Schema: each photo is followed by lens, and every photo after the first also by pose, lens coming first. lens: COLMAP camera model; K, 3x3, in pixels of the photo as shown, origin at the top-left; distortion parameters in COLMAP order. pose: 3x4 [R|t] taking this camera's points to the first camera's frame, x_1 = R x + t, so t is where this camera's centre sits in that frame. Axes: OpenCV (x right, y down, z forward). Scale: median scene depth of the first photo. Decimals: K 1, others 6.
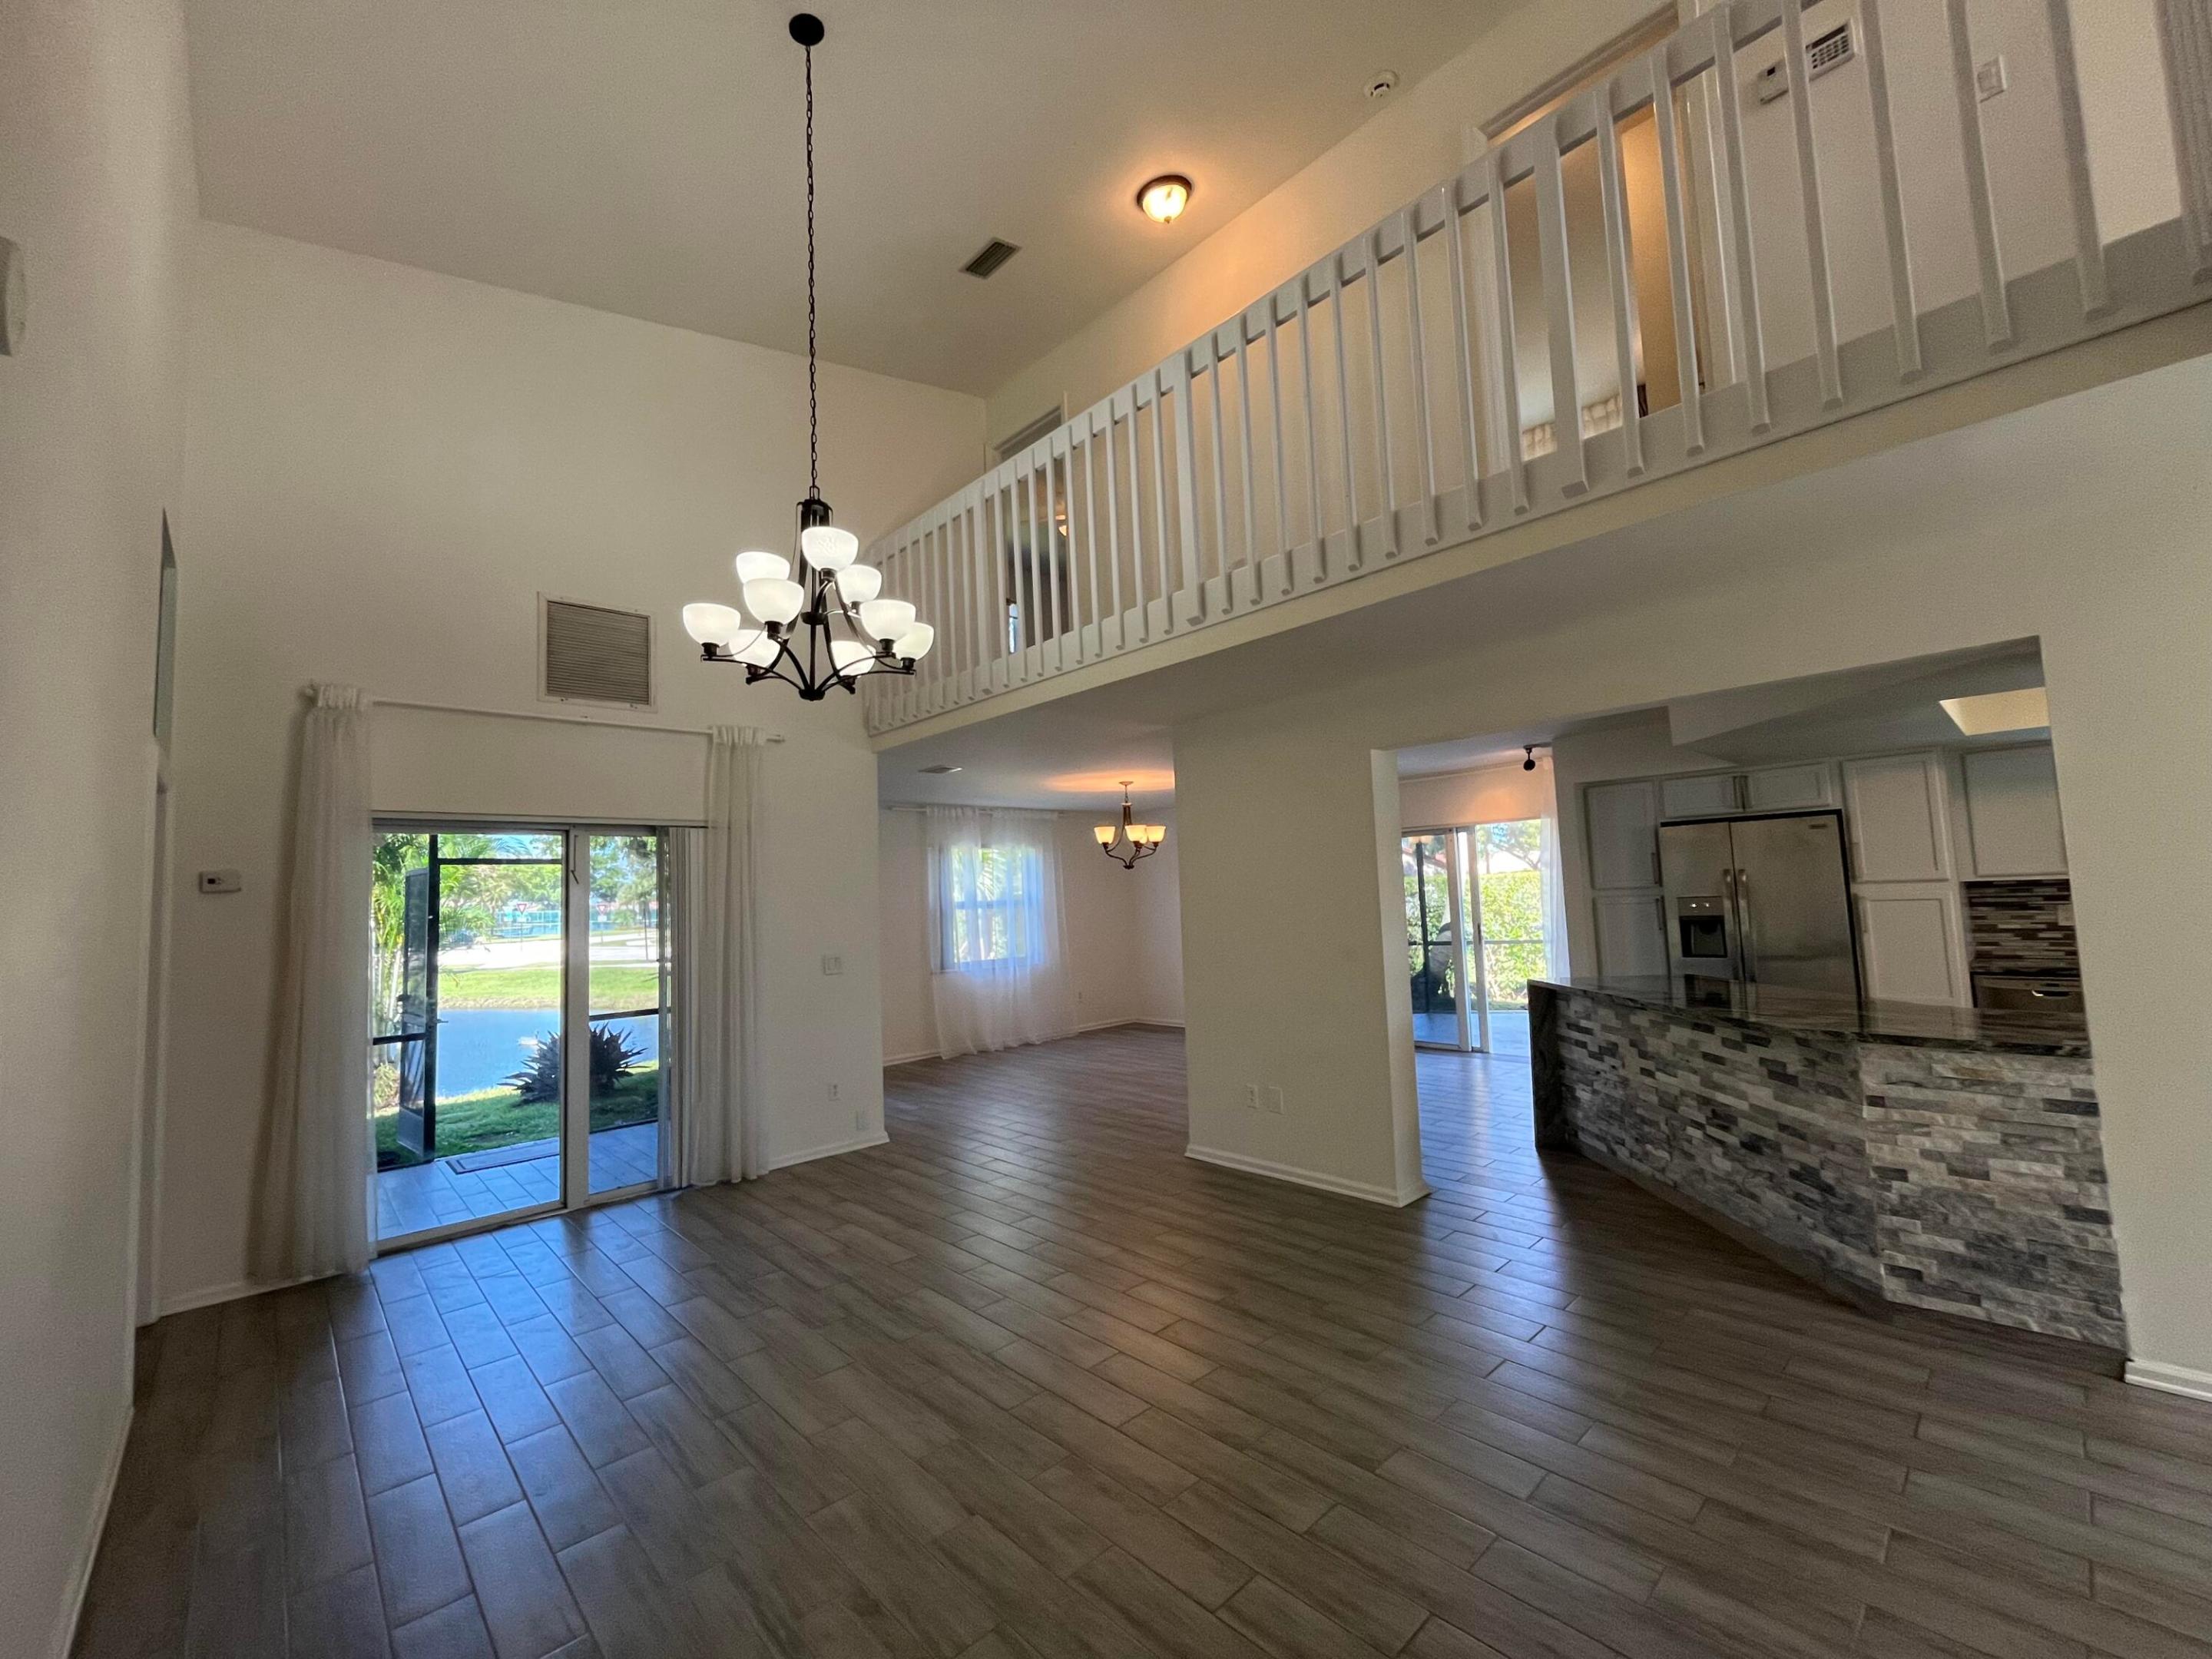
lens RADIAL K [[898.7, 0, 1105.5], [0, 898.7, 826.9], [0, 0, 1]] dist [-0.001175, -0.000115]
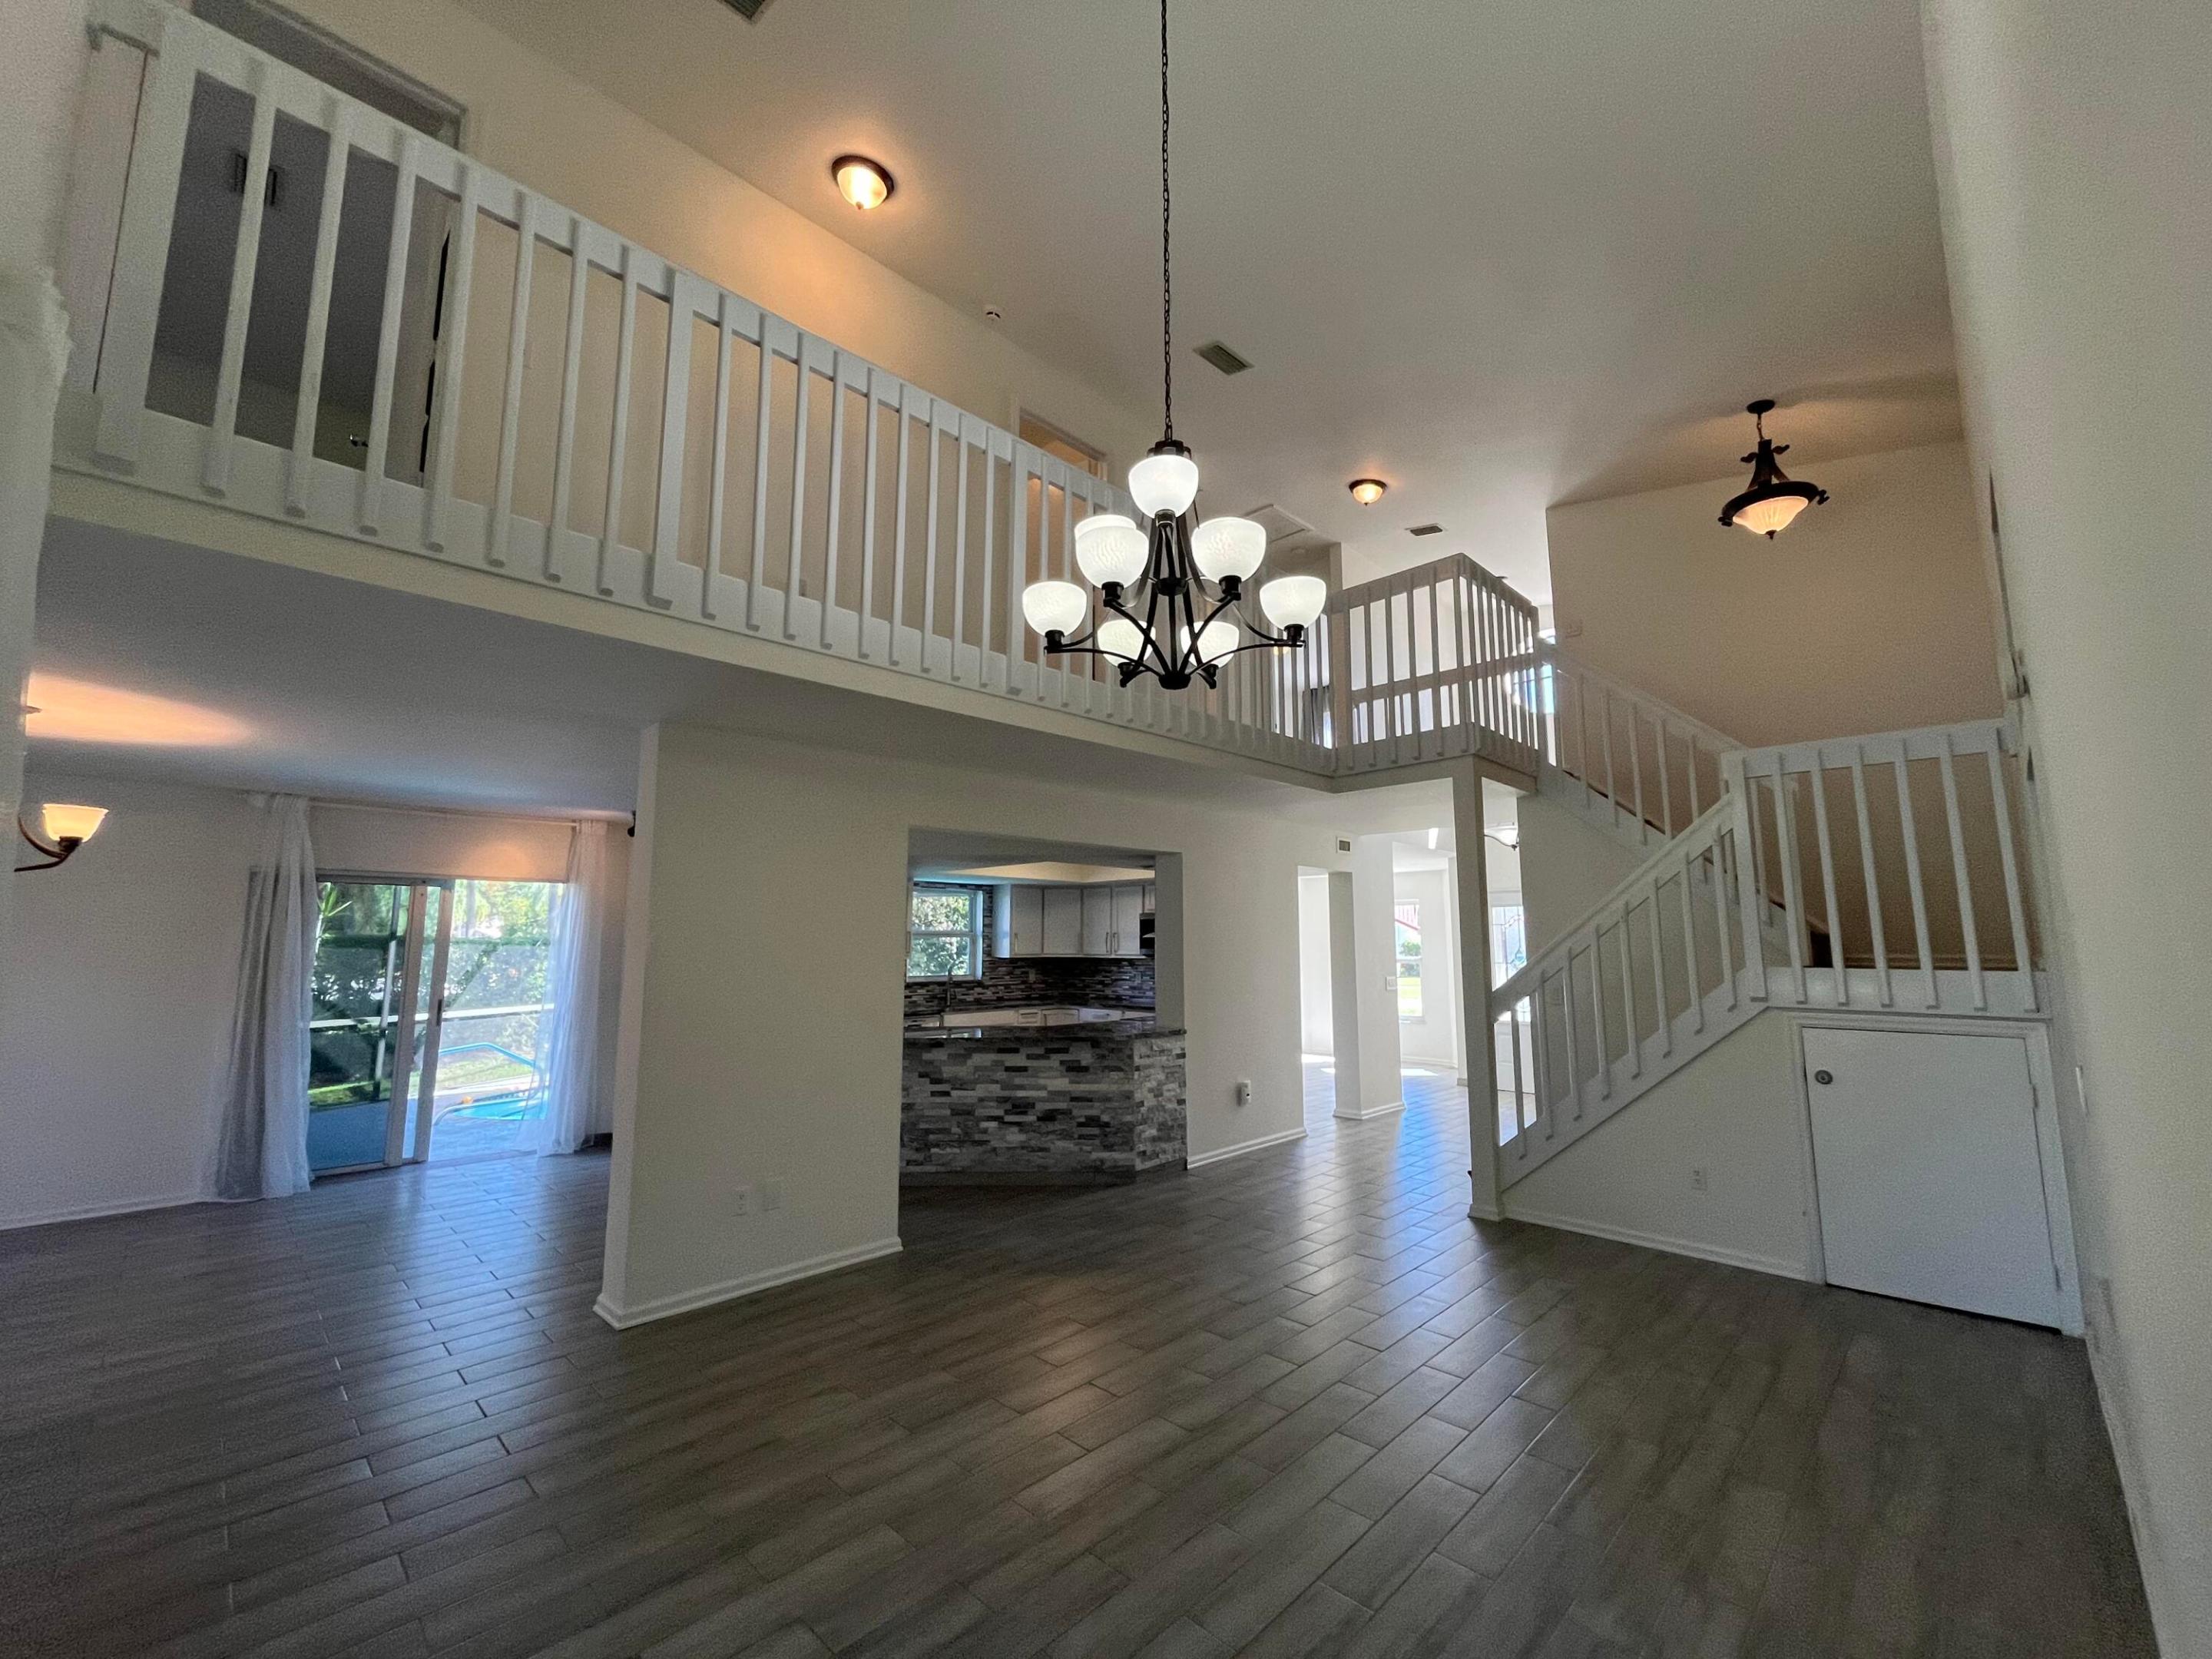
lens RADIAL K [[898.7, 0, 1096.9], [0, 898.7, 826.5], [0, 0, 1]] dist [-0.001175, -0.000115]
pose [[-0.036606, 0.169389, 0.984869, -1.009436], [-0.076332, 0.982177, -0.171763, 0.110220], [-0.996410, -0.081464, -0.023024, 1.009997]]
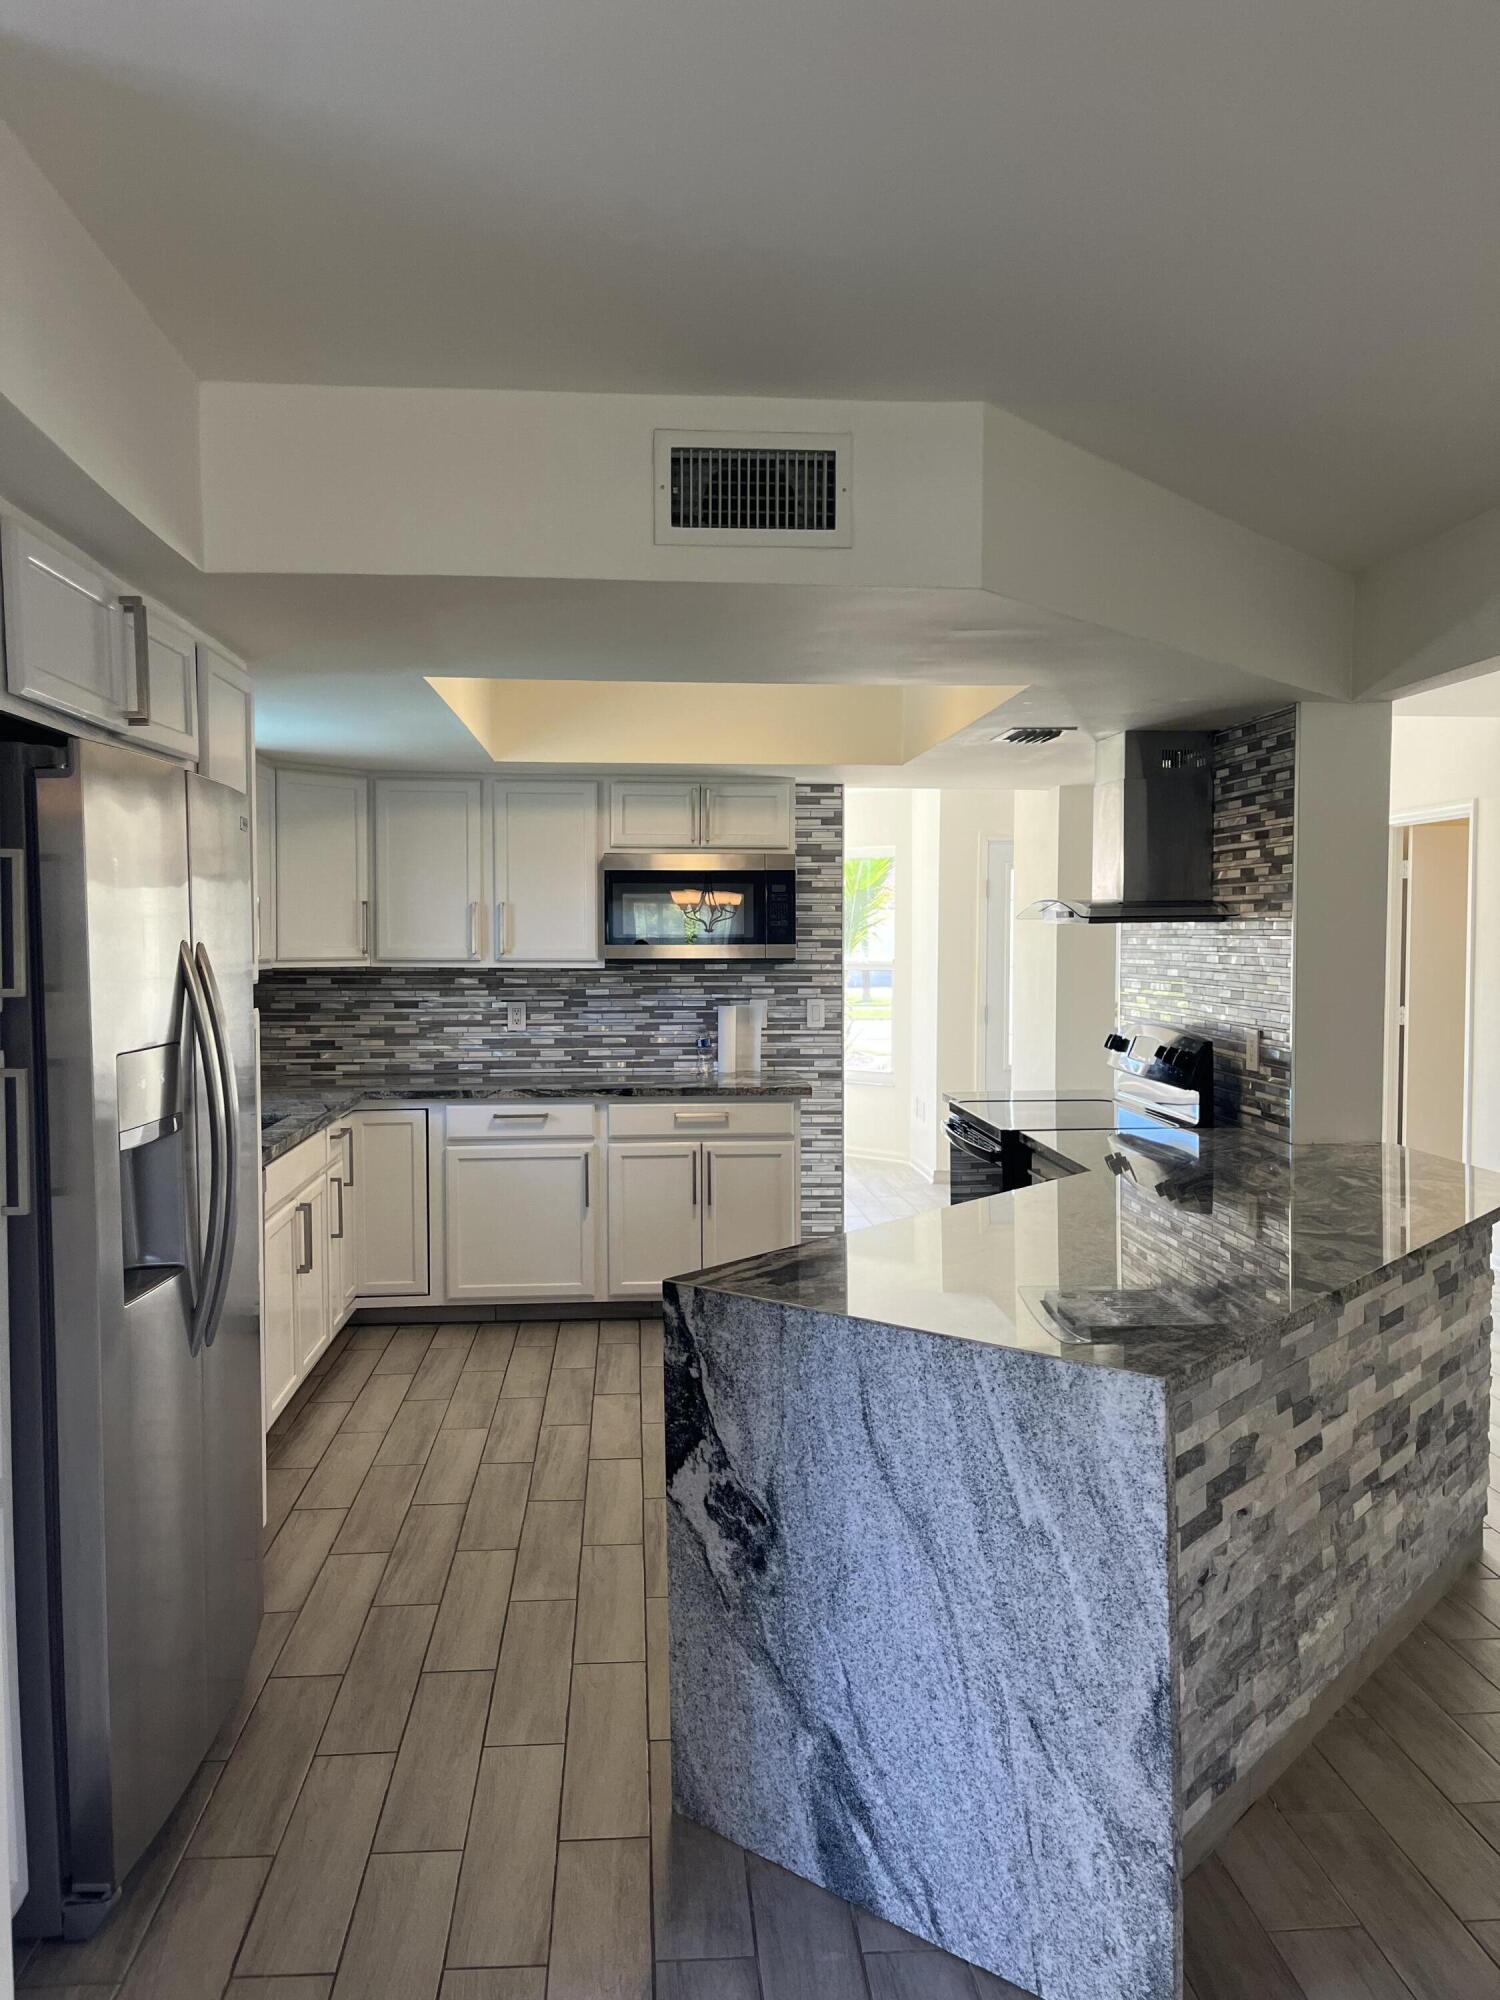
lens RADIAL K [[1528.5, 0, 749.3], [0, 1528.5, 998.5], [0, 0, 1]] dist [0.034385, -0.017624]
pose [[-0.779999, 0.007991, 0.625730, 0.467396], [-0.016884, 0.999286, -0.033808, 0.118325], [-0.625553, -0.036936, -0.779307, 2.064342]]
